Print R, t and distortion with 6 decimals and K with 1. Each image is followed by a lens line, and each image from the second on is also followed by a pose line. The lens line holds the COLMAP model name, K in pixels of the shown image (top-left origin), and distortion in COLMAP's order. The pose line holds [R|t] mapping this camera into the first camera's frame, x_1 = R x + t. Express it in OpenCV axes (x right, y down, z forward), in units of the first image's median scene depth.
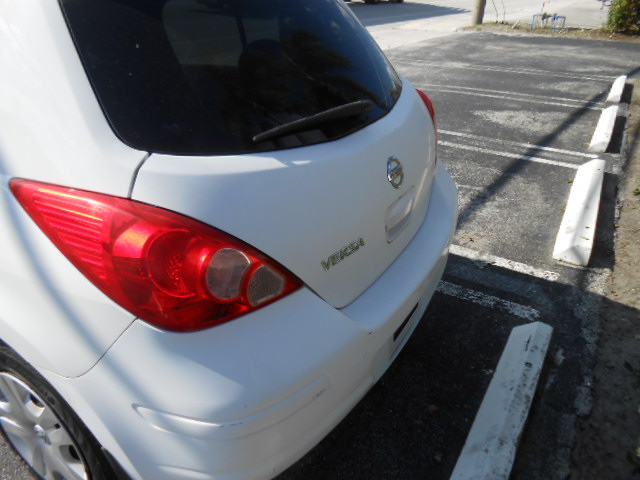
lens RADIAL K [[484.2, 0, 324.3], [0, 484.2, 238.9], [0, 0, 1]] dist [-0.038804, 0.031917]
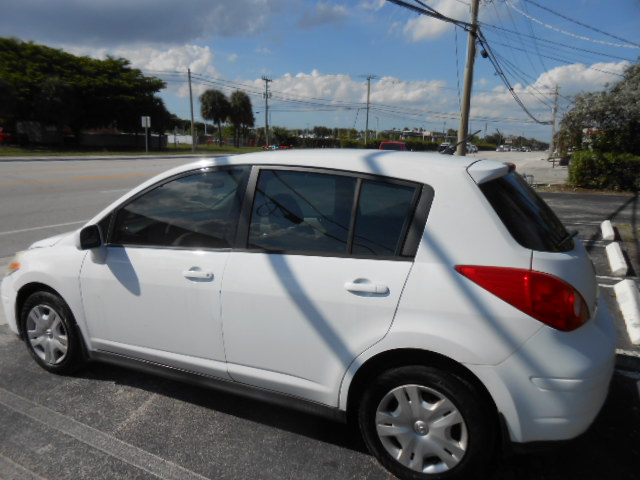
lens RADIAL K [[484.2, 0, 323.1], [0, 484.2, 241.7], [0, 0, 1]] dist [-0.038804, 0.031917]
pose [[0.998327, -0.022714, 0.053165, -0.085502], [0.037429, 0.954790, -0.294916, 0.023543], [-0.044063, 0.296413, 0.954043, -0.062982]]
